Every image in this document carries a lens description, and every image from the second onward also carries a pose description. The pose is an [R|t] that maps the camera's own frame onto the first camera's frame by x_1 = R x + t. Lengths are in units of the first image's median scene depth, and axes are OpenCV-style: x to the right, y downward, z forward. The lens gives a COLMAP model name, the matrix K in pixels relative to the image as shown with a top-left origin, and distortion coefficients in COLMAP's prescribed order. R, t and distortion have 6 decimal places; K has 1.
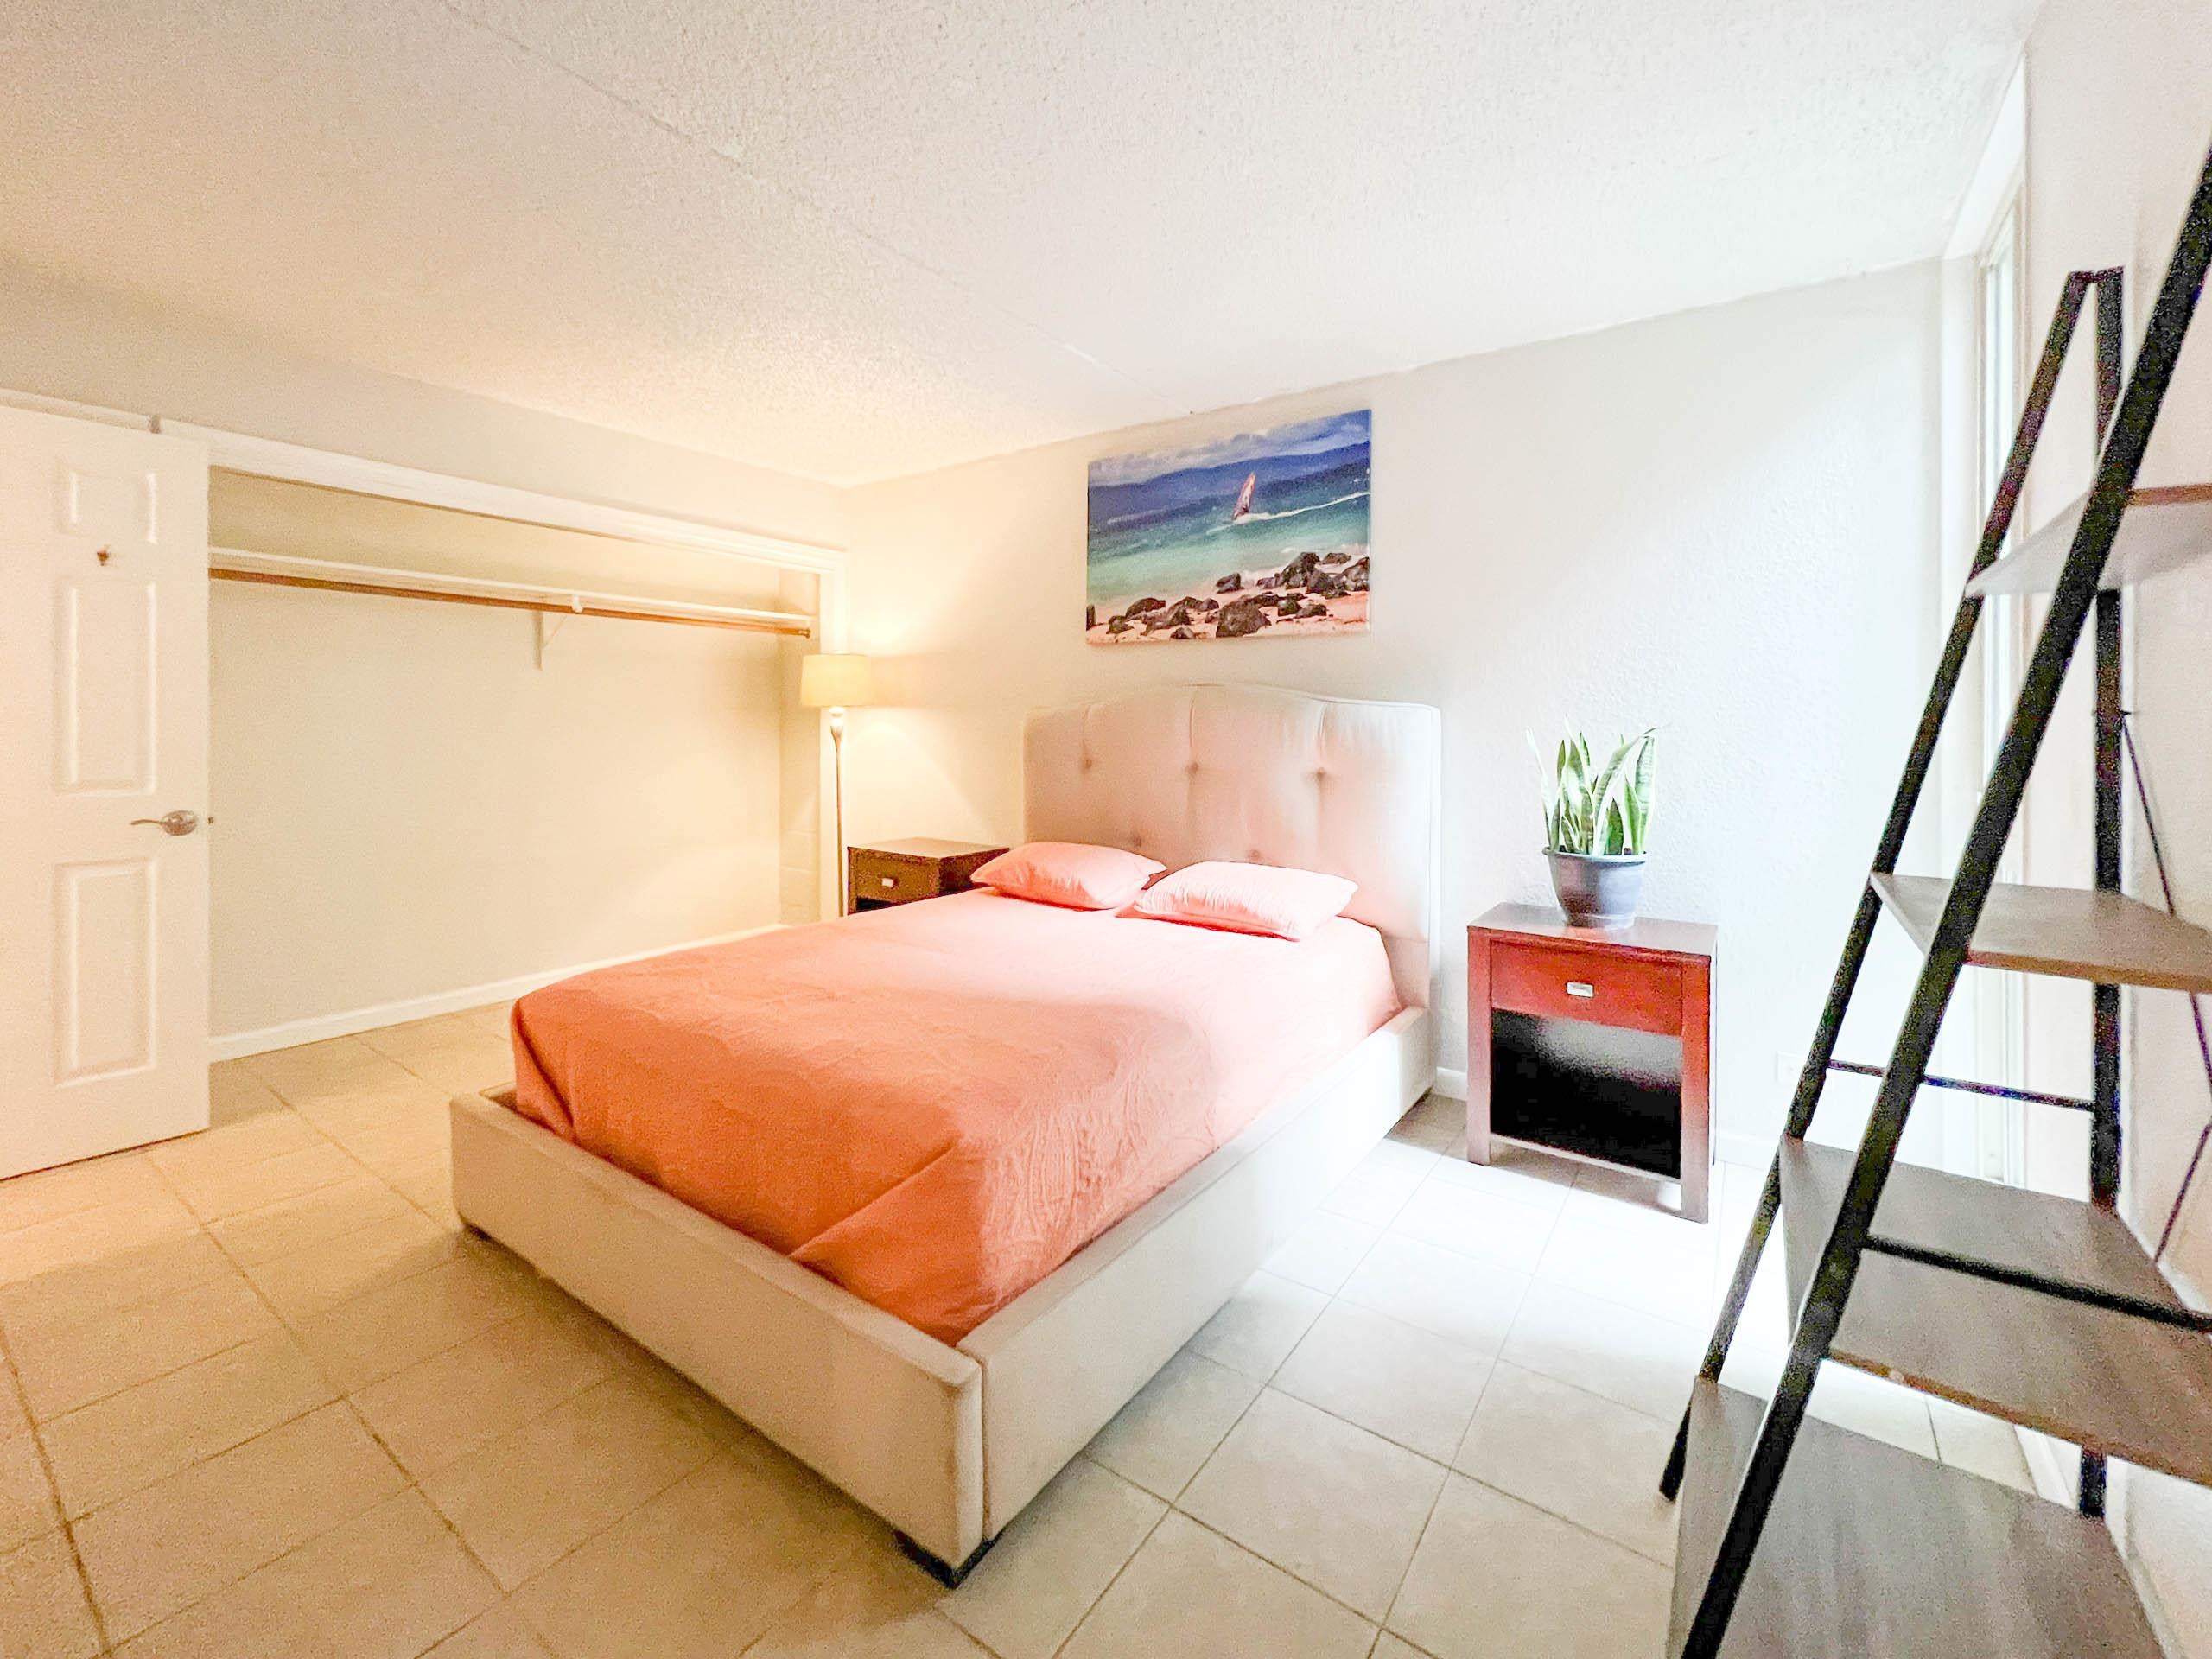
lens RADIAL K [[929.7, 0, 1083.5], [0, 929.7, 734.9], [0, 0, 1]] dist [-0.000051, -0.000010]
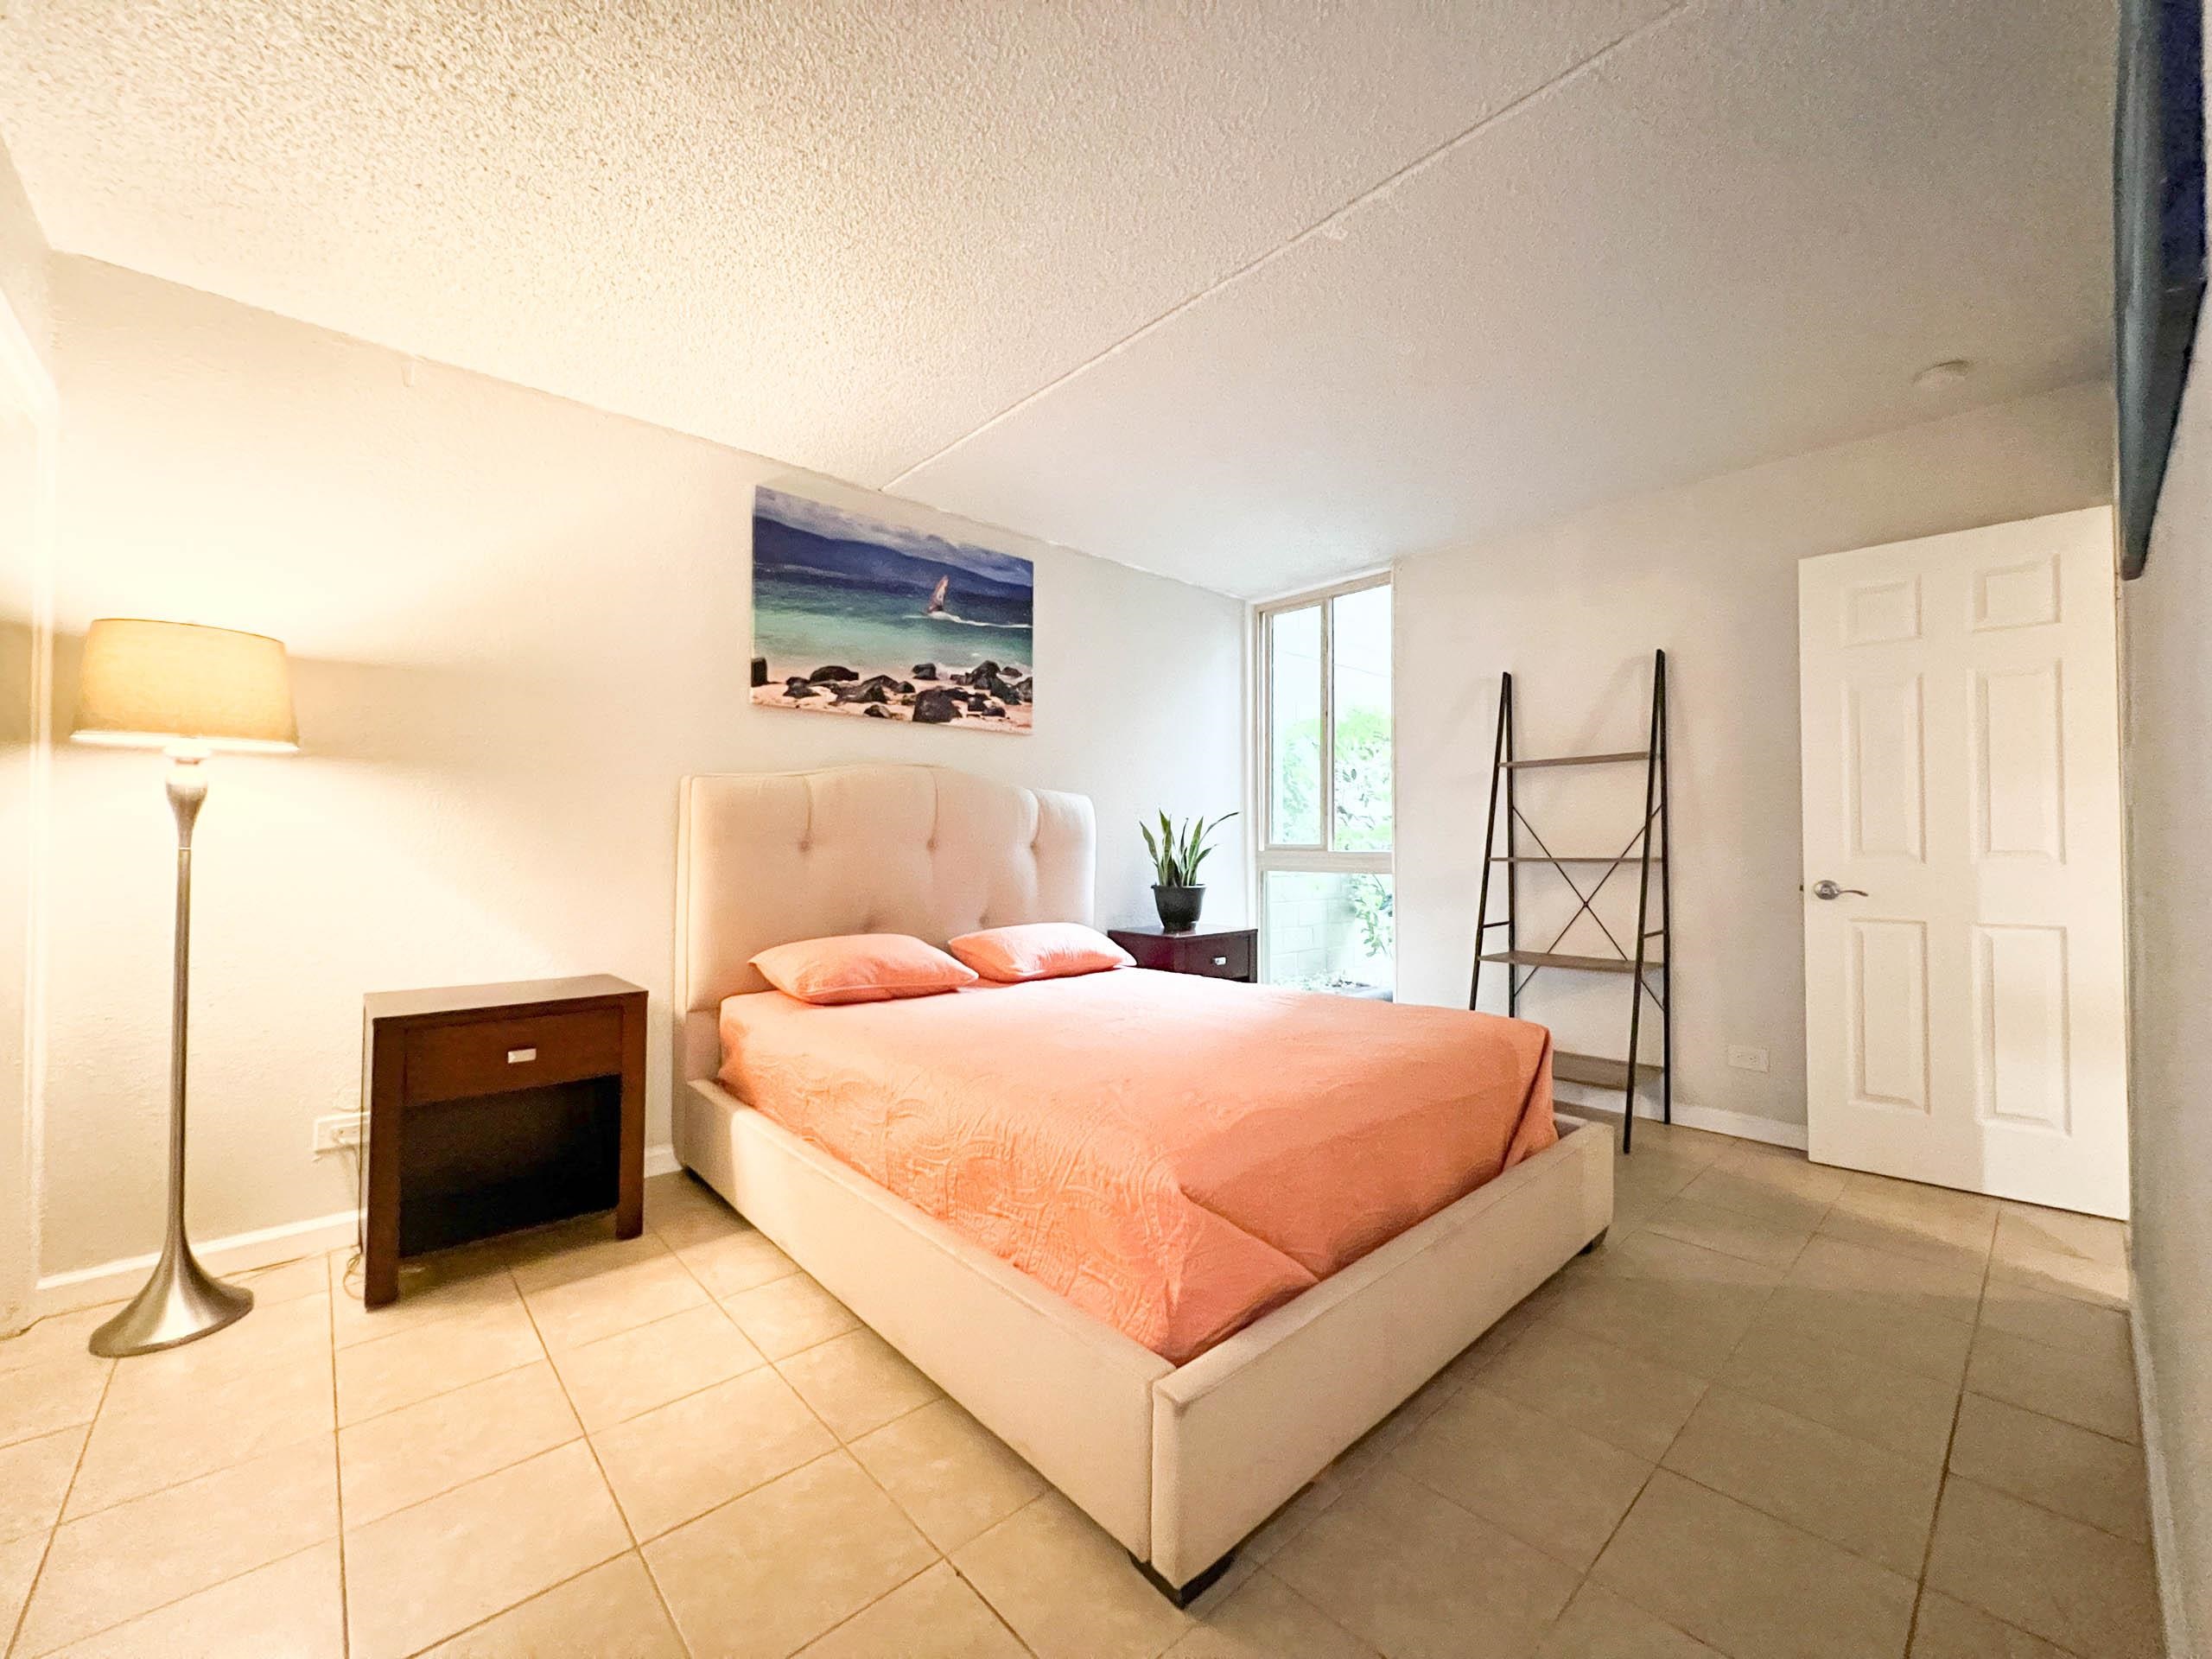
lens RADIAL K [[886.4, 0, 1104.7], [0, 886.4, 826.7], [0, 0, 1]] dist [-0.001485, 0.000596]
pose [[0.202562, 0.002041, 0.979267, -0.791565], [0.000072, 0.999998, -0.002099, 0.015990], [-0.979269, 0.000496, 0.202561, 0.596524]]
